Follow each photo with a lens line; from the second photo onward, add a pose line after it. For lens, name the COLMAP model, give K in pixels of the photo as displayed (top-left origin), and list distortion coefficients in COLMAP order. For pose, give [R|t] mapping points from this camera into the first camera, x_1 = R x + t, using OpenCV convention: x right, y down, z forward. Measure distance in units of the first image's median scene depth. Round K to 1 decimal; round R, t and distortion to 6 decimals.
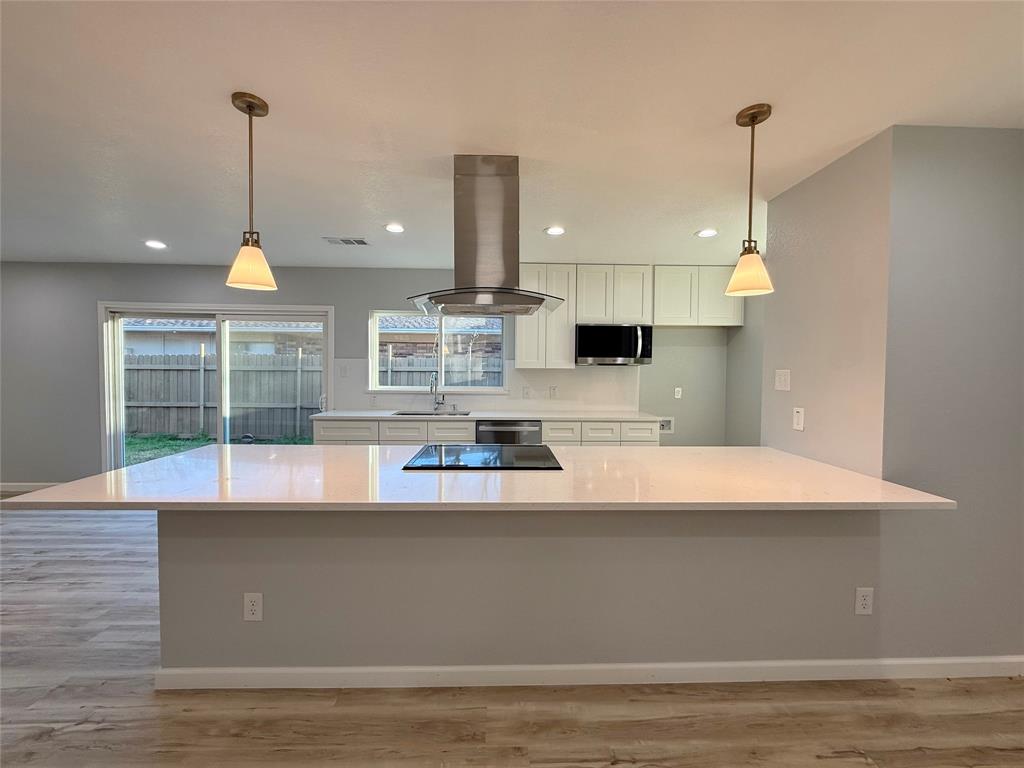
lens RADIAL K [[410.4, 0, 509.2], [0, 410.4, 384.2], [0, 0, 1]] dist [0.000670, 0.000232]
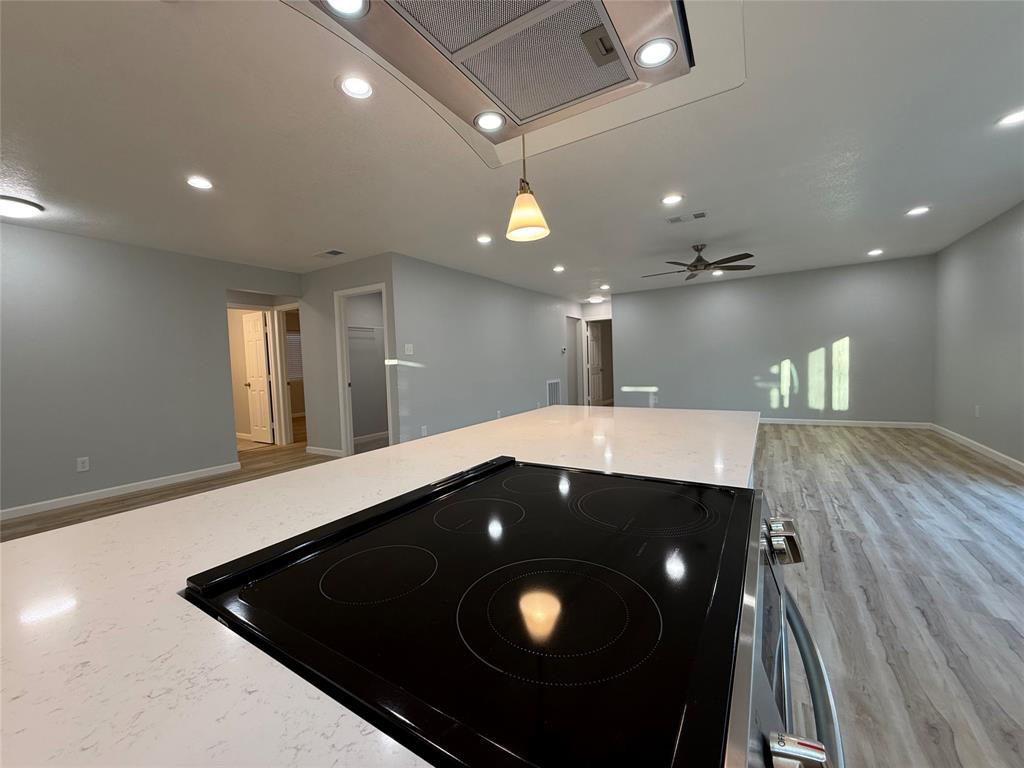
lens RADIAL K [[410.4, 0, 509.2], [0, 410.4, 384.2], [0, 0, 1]] dist [0.000670, 0.000232]
pose [[-0.554172, 0.057156, -0.830438, 0.127178], [-0.003807, 0.997455, 0.071192, 0.031041], [0.832393, 0.042614, -0.552544, 0.746430]]
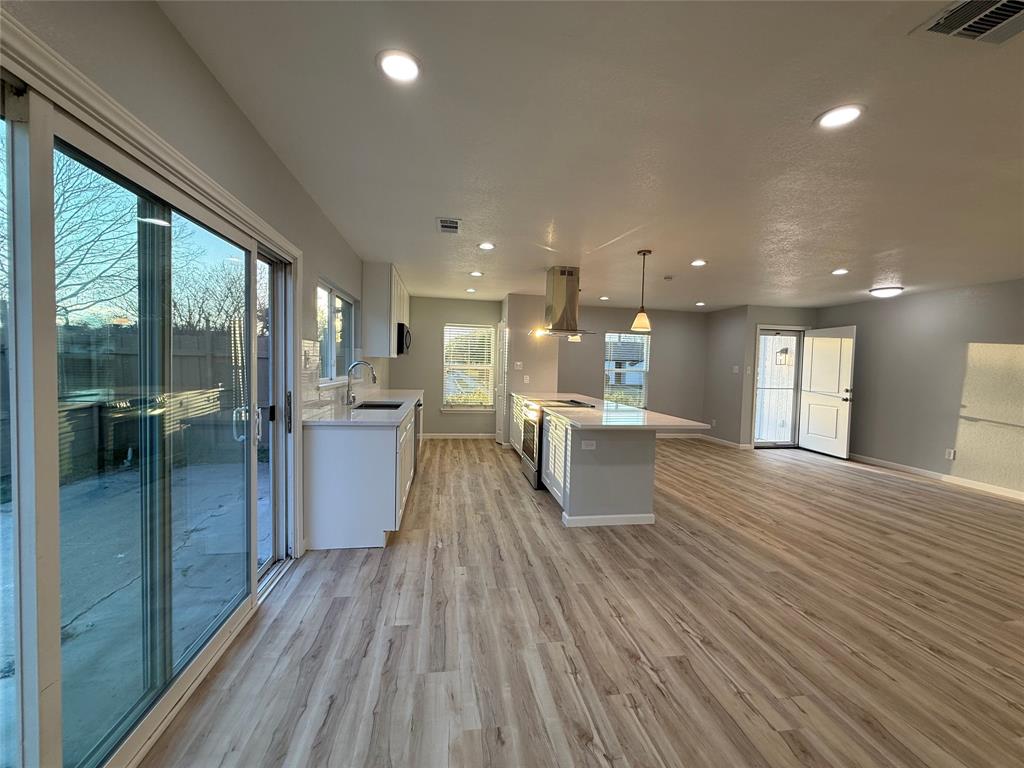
lens RADIAL K [[410.4, 0, 509.2], [0, 410.4, 384.2], [0, 0, 1]] dist [0.000670, 0.000232]
pose [[-0.133330, -0.058756, 0.989328, -1.381213], [0.011630, 0.998080, 0.060843, -0.036621], [-0.991003, 0.019618, -0.132390, 0.994716]]
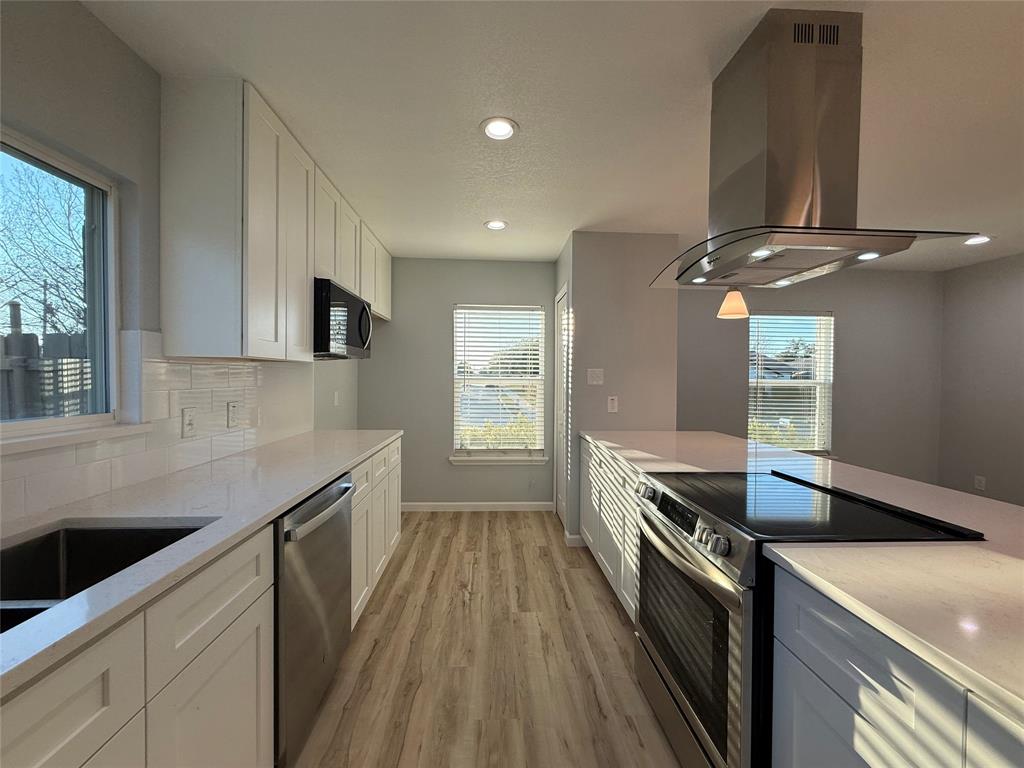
lens RADIAL K [[410.4, 0, 509.2], [0, 410.4, 384.2], [0, 0, 1]] dist [0.000670, 0.000232]
pose [[-0.026053, -0.022691, 0.999403, -0.450065], [0.030444, 0.999261, 0.023481, -0.018715], [-0.999197, 0.031038, -0.025343, 0.921674]]
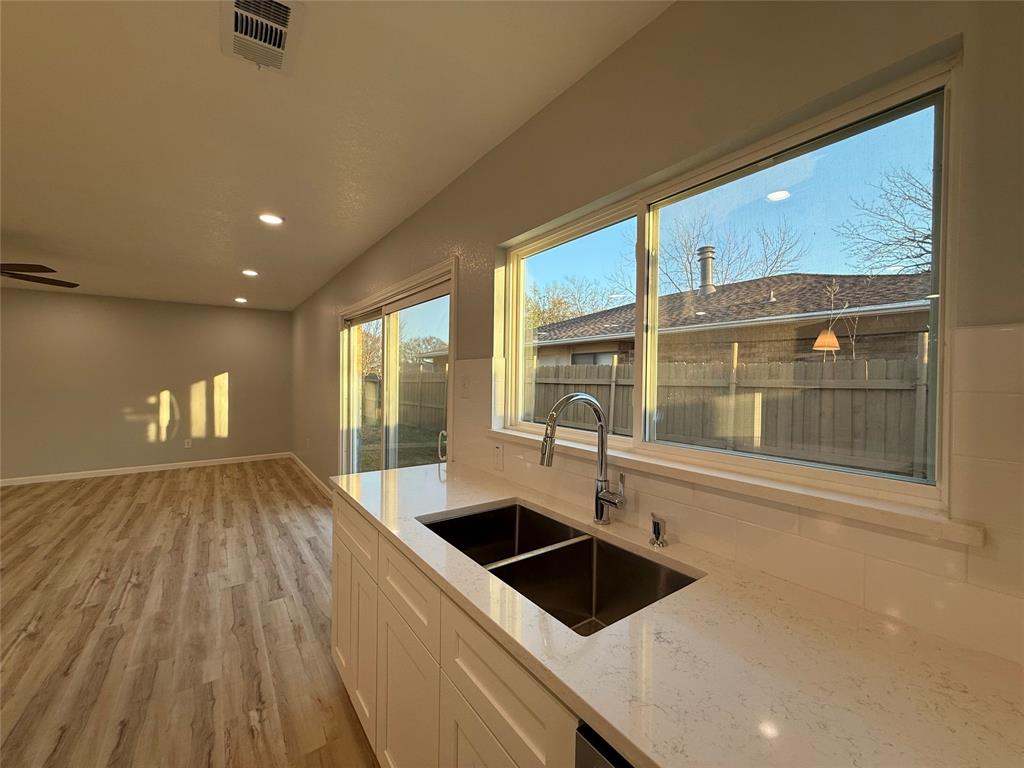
lens RADIAL K [[410.4, 0, 509.2], [0, 410.4, 384.2], [0, 0, 1]] dist [0.000670, 0.000232]
pose [[0.566726, 0.007607, -0.823871, 0.033711], [-0.037251, 0.999171, -0.016399, -0.034171], [0.823064, 0.039984, 0.566540, 0.989983]]
